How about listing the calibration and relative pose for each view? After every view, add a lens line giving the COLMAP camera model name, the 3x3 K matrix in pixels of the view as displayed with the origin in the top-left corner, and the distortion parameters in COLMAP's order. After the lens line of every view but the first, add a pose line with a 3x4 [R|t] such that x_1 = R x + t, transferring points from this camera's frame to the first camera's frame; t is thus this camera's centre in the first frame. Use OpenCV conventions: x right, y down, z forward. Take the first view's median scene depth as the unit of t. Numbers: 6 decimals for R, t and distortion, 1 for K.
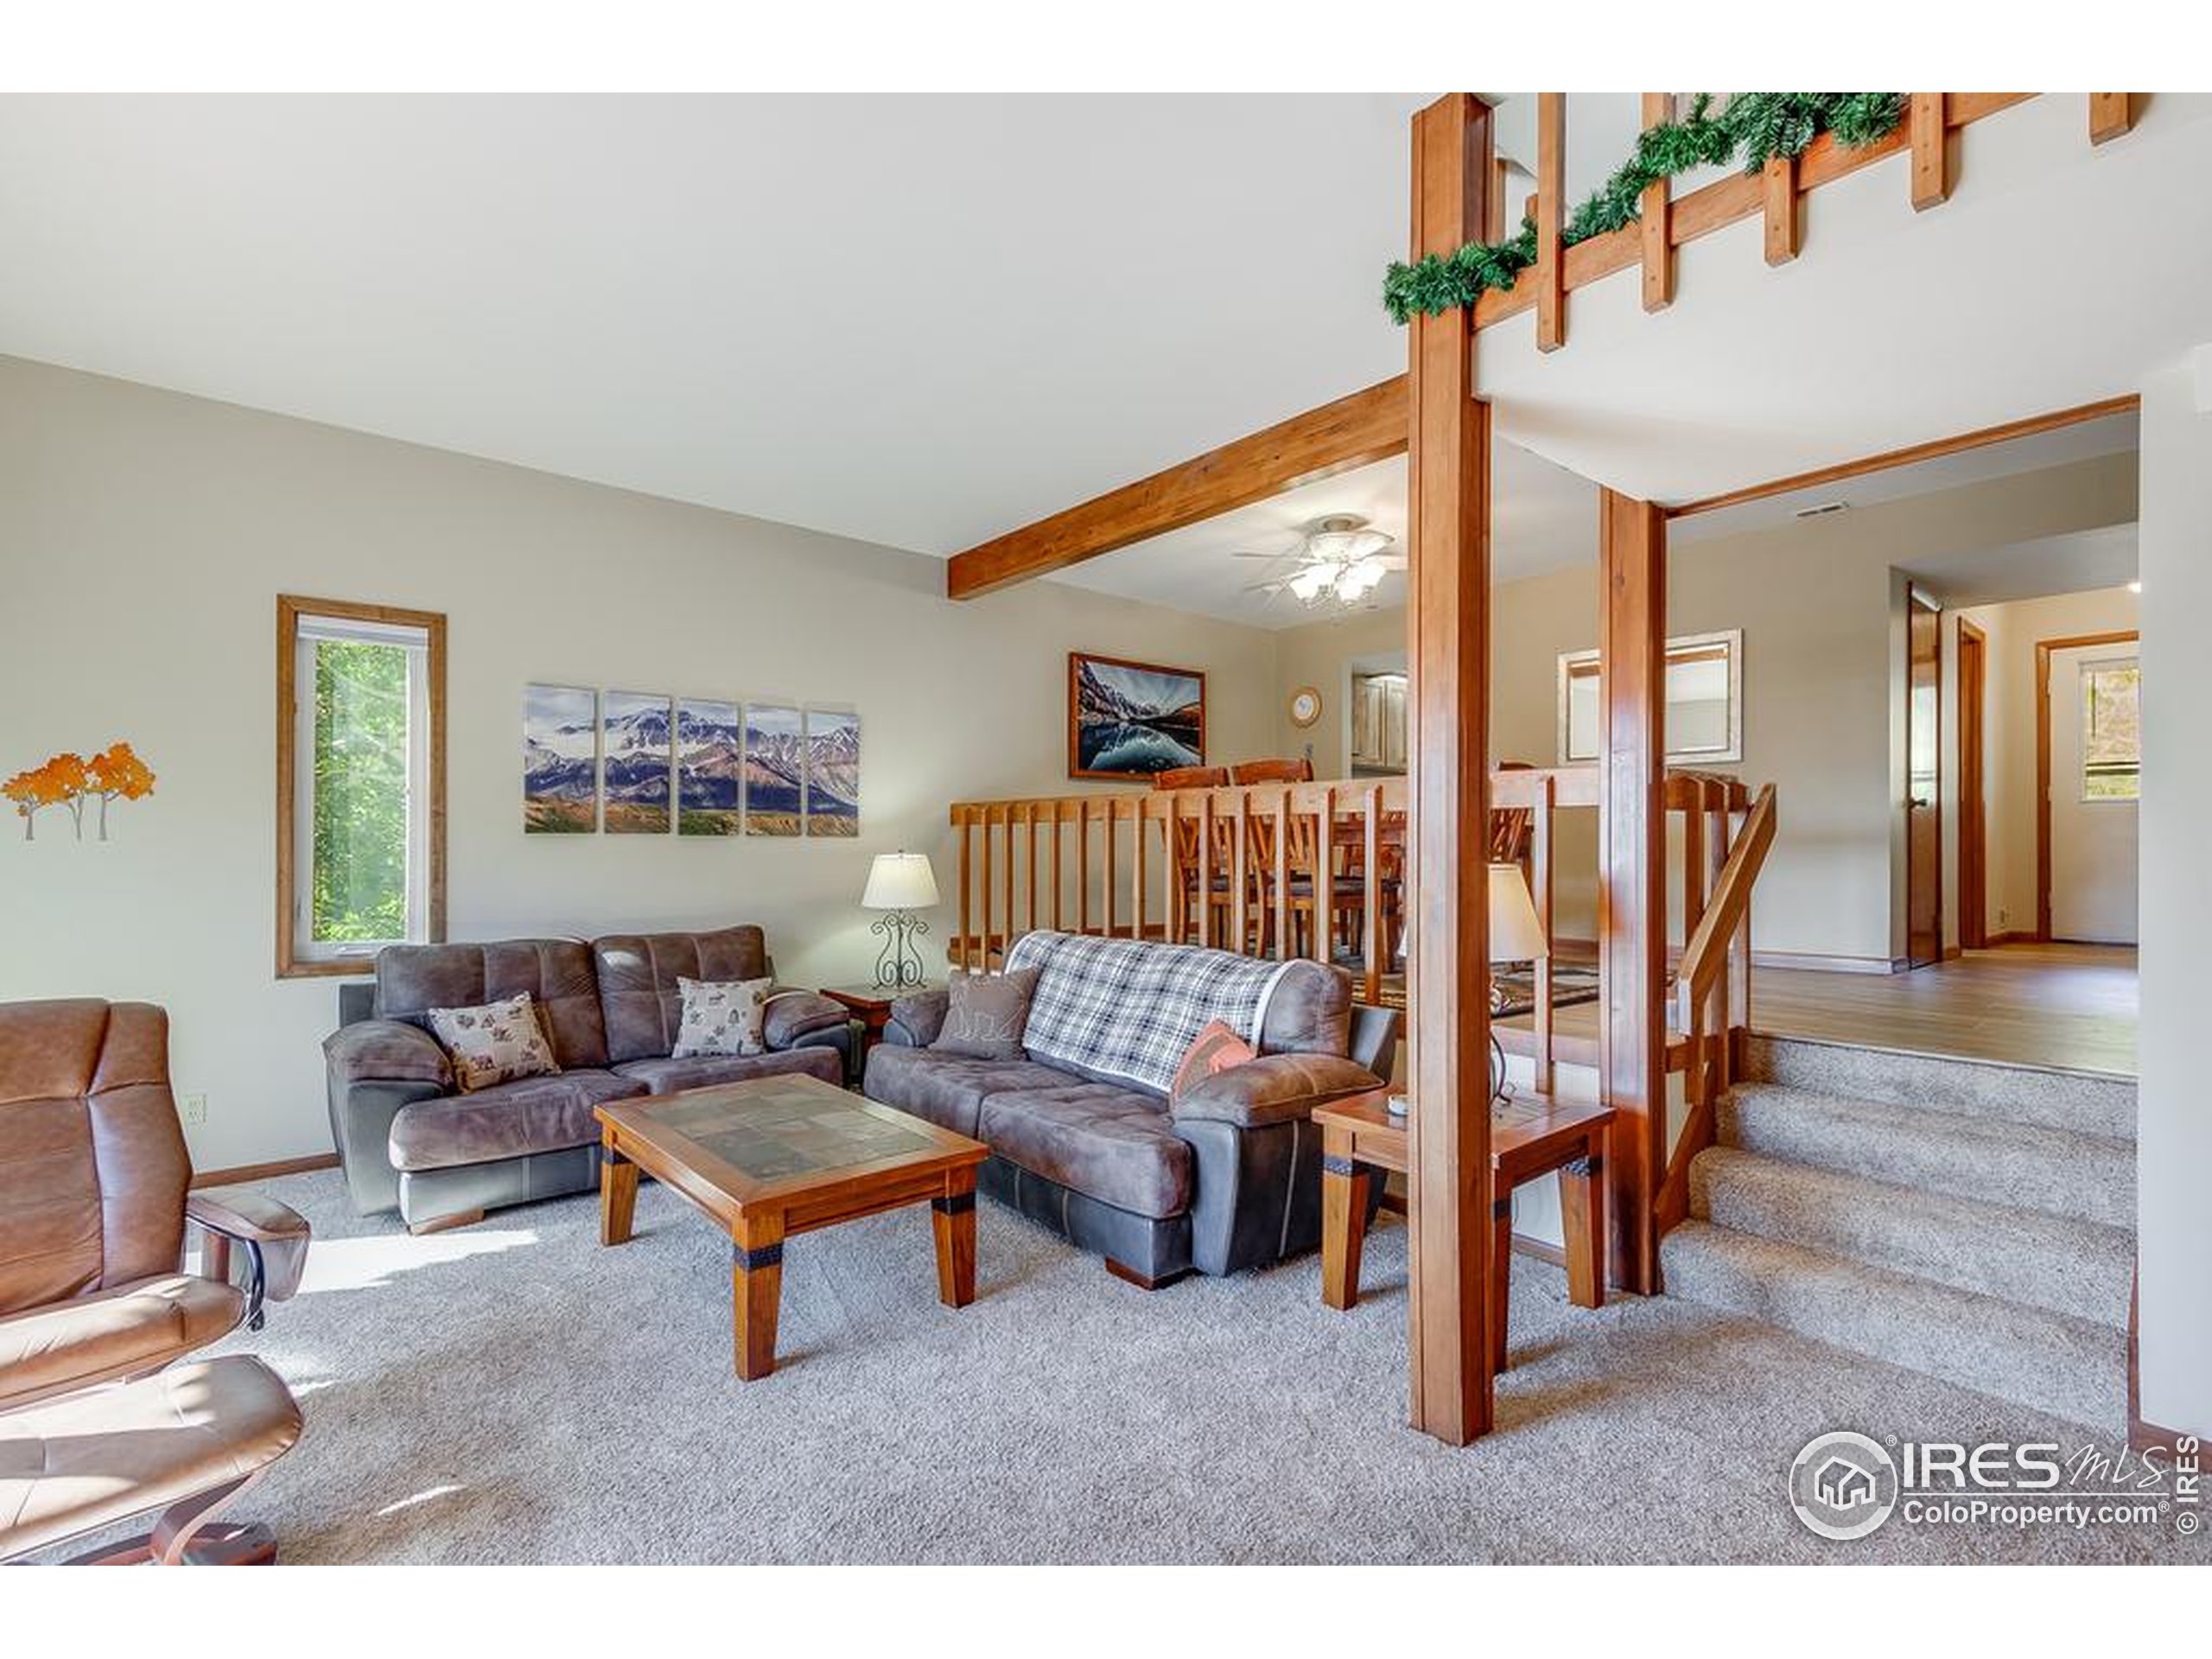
lens RADIAL K [[1020.2, 0, 1106.9], [0, 1020.2, 841.5], [0, 0, 1]] dist [0.009273, -0.000943]
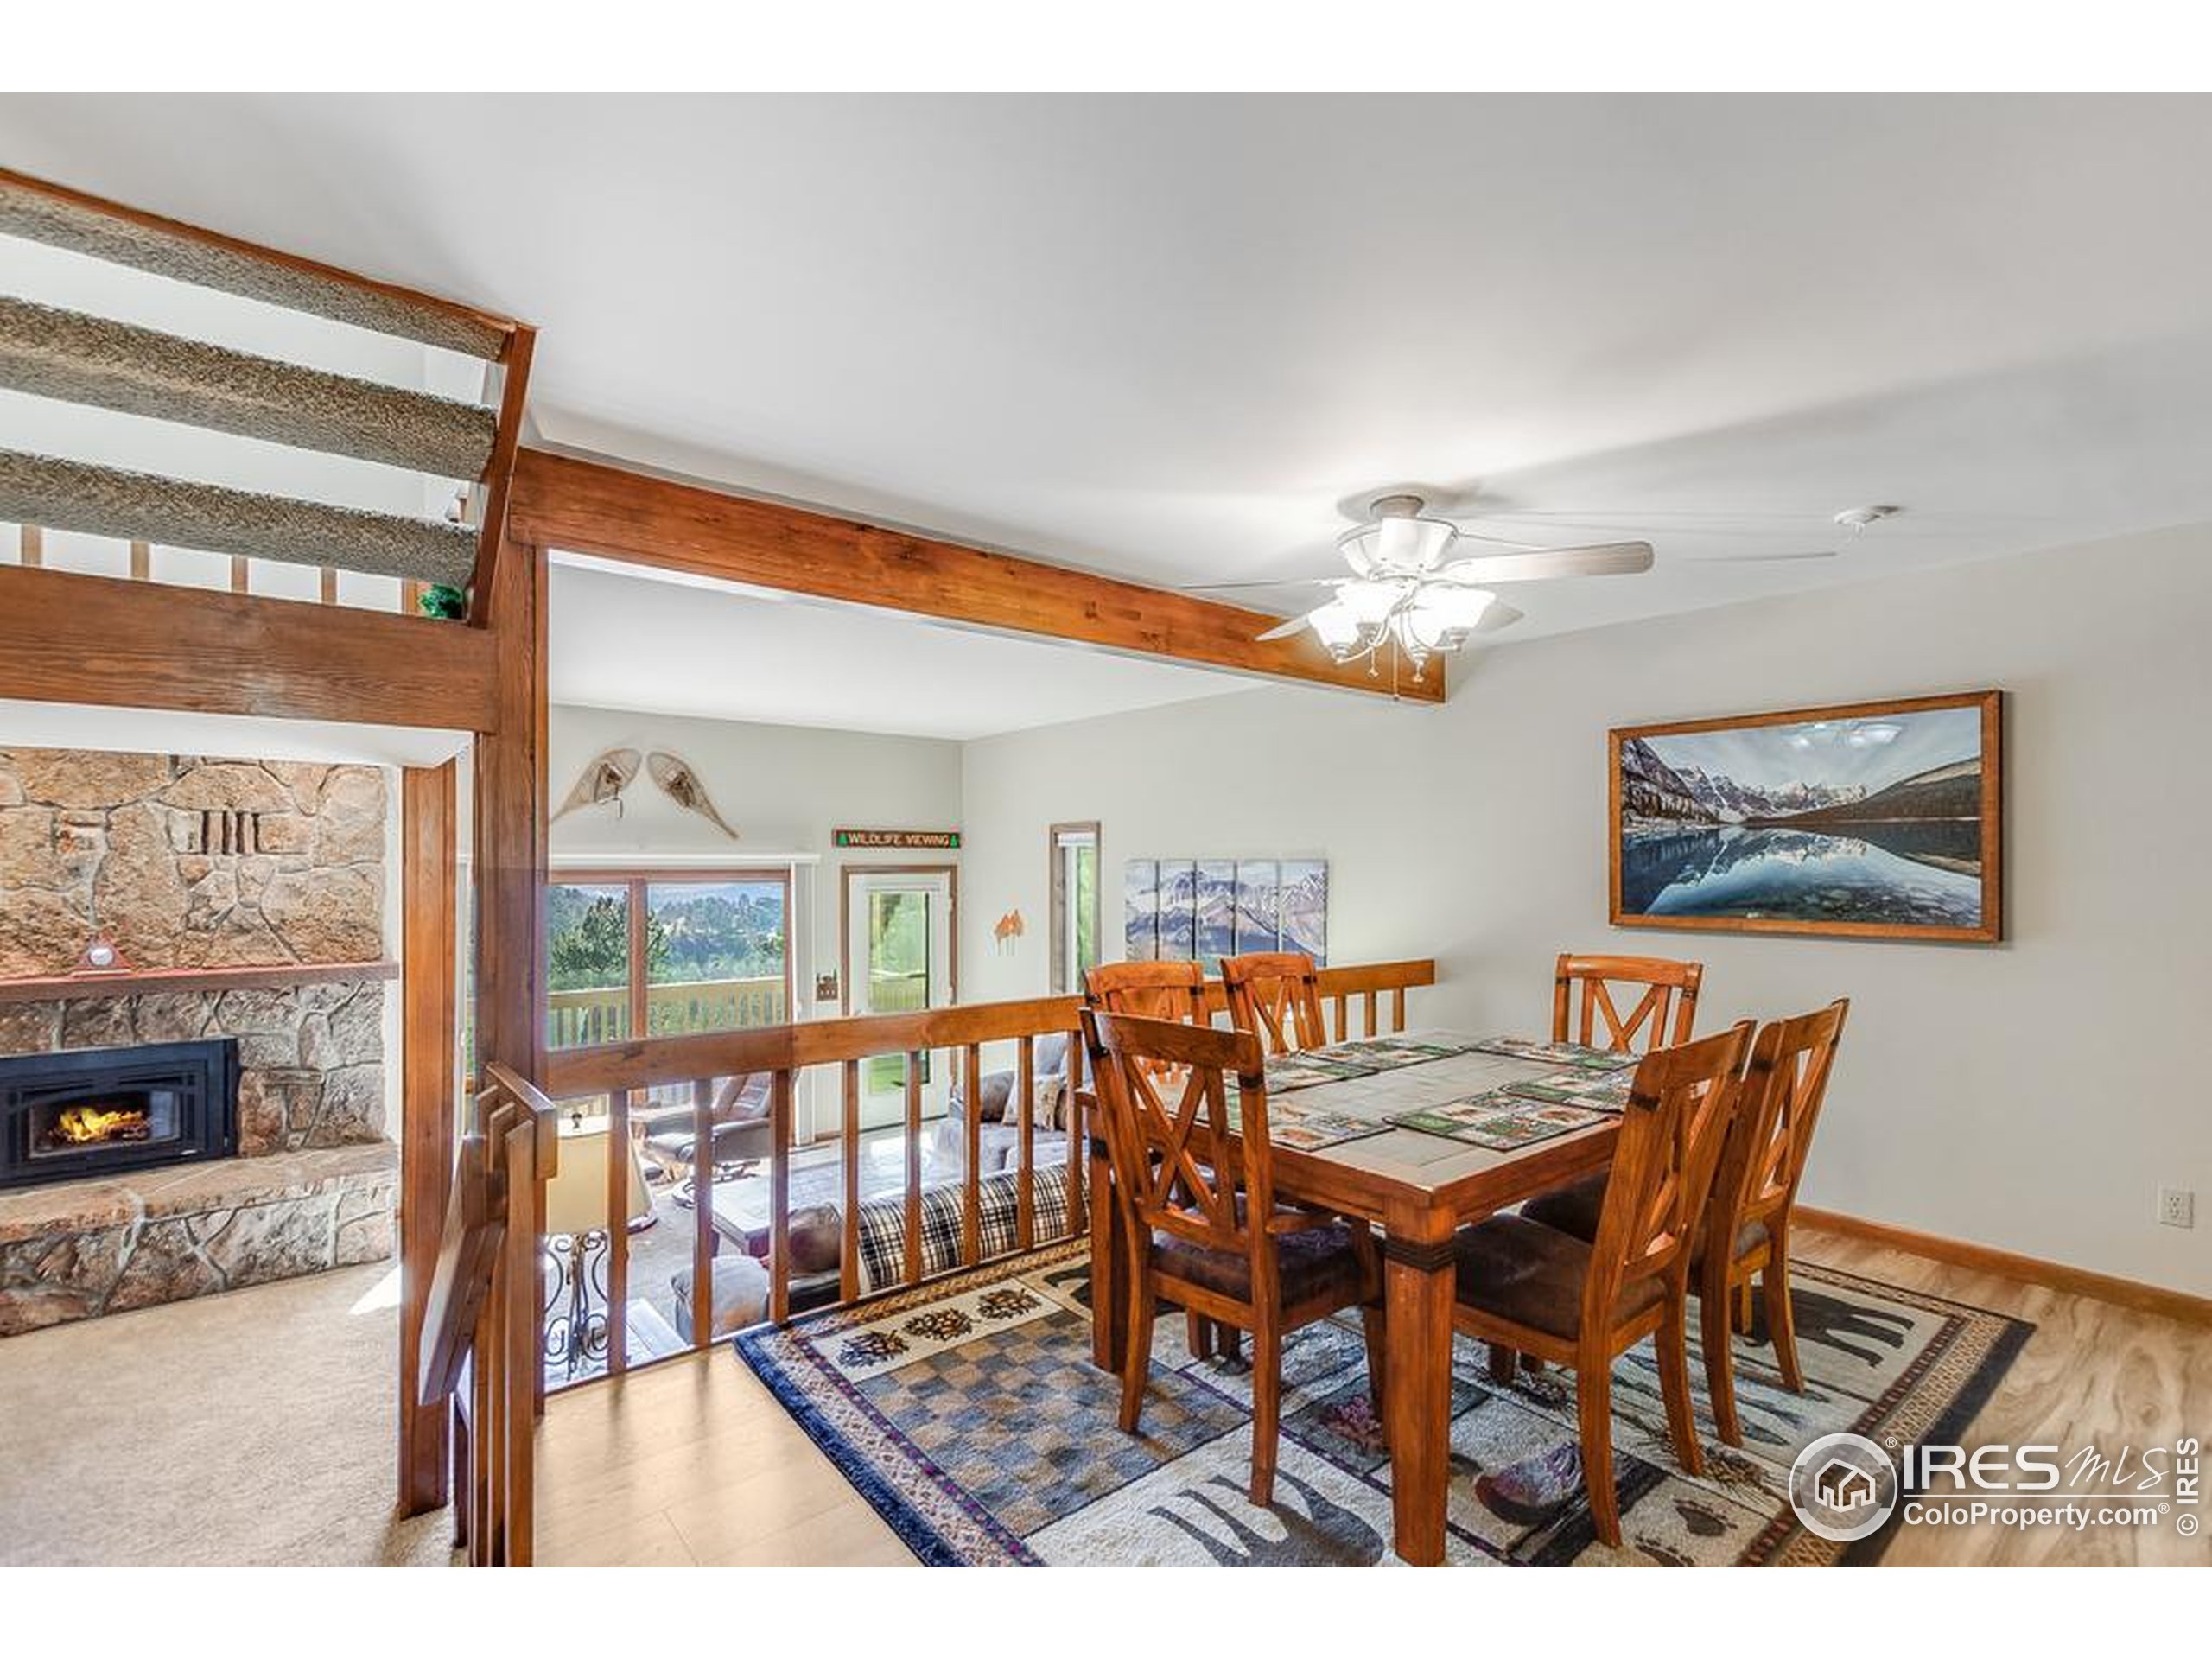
lens RADIAL K [[1020.2, 0, 1095.2], [0, 1020.2, 862.7], [0, 0, 1]] dist [0.009273, -0.000943]
pose [[-0.032561, -0.007562, -0.999441, 0.763636], [0.003722, 0.999964, -0.007688, -0.123152], [0.999463, -0.003971, -0.032532, 0.874150]]
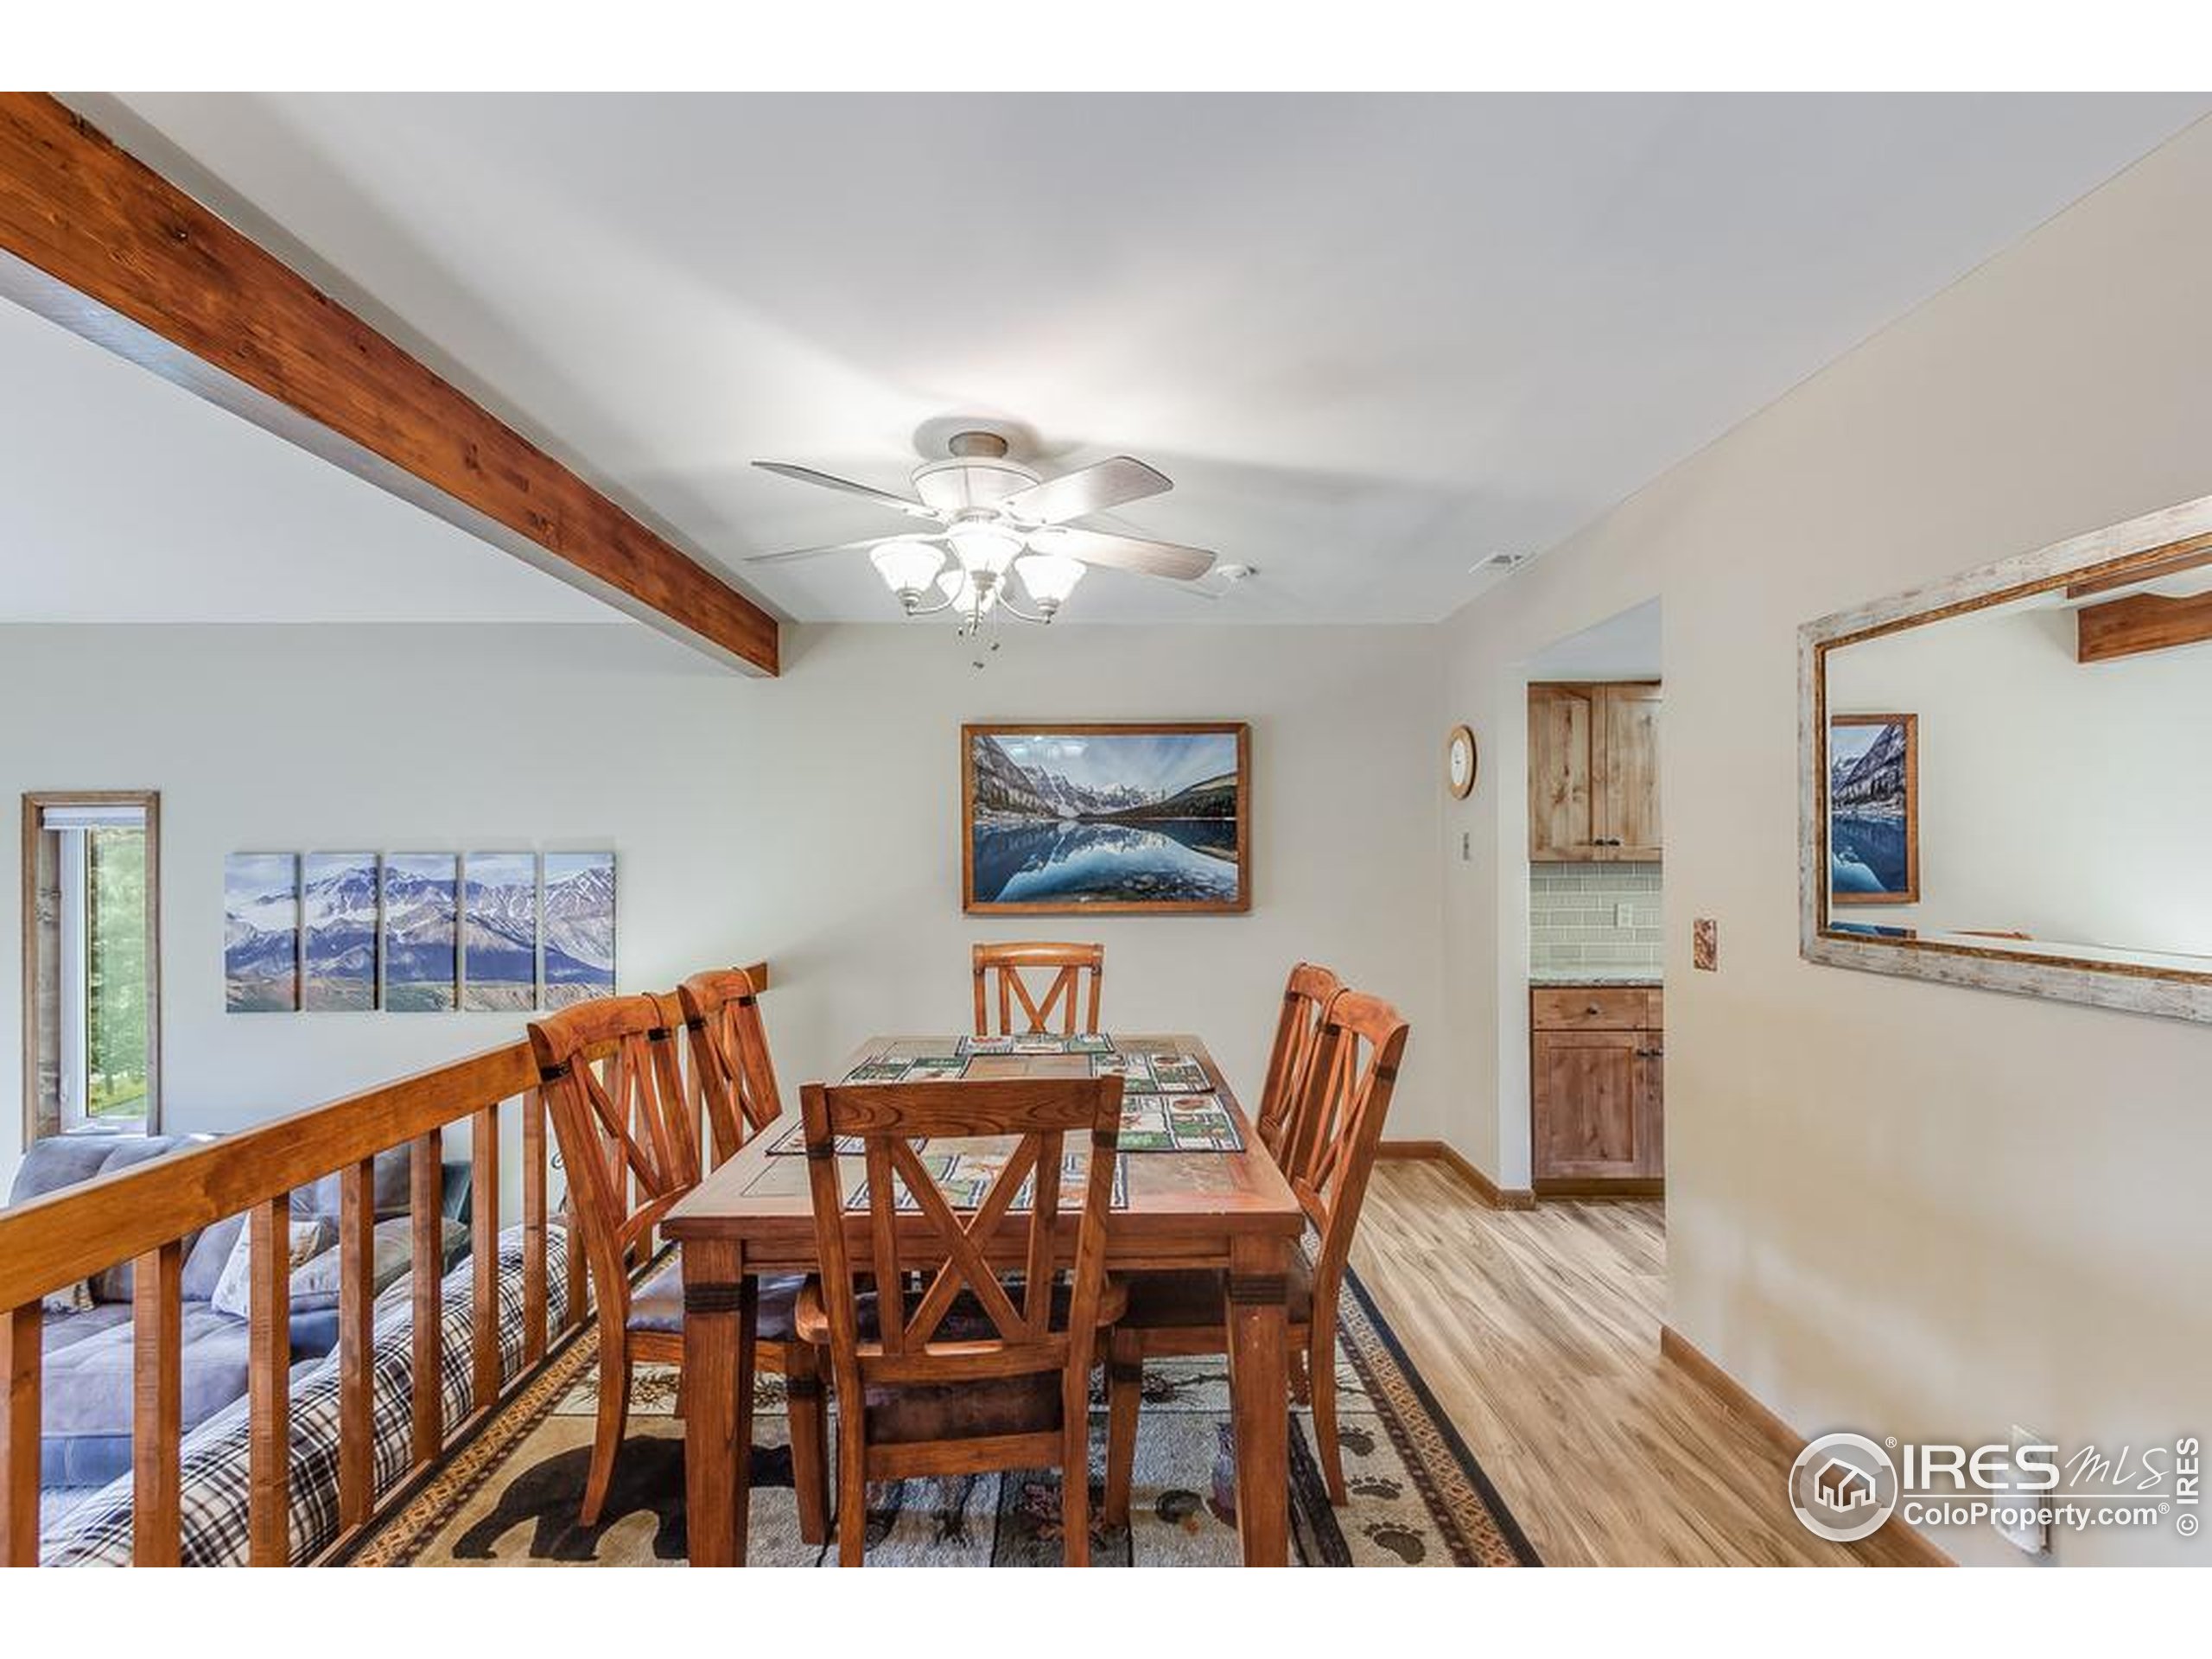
lens RADIAL K [[1020.2, 0, 1103.7], [0, 1020.2, 850.5], [0, 0, 1]] dist [0.009273, -0.000943]
pose [[0.764621, -0.011519, -0.644378, 0.570492], [0.012080, 0.999921, -0.003540, -0.125705], [0.644367, -0.005078, 0.764699, 0.695971]]
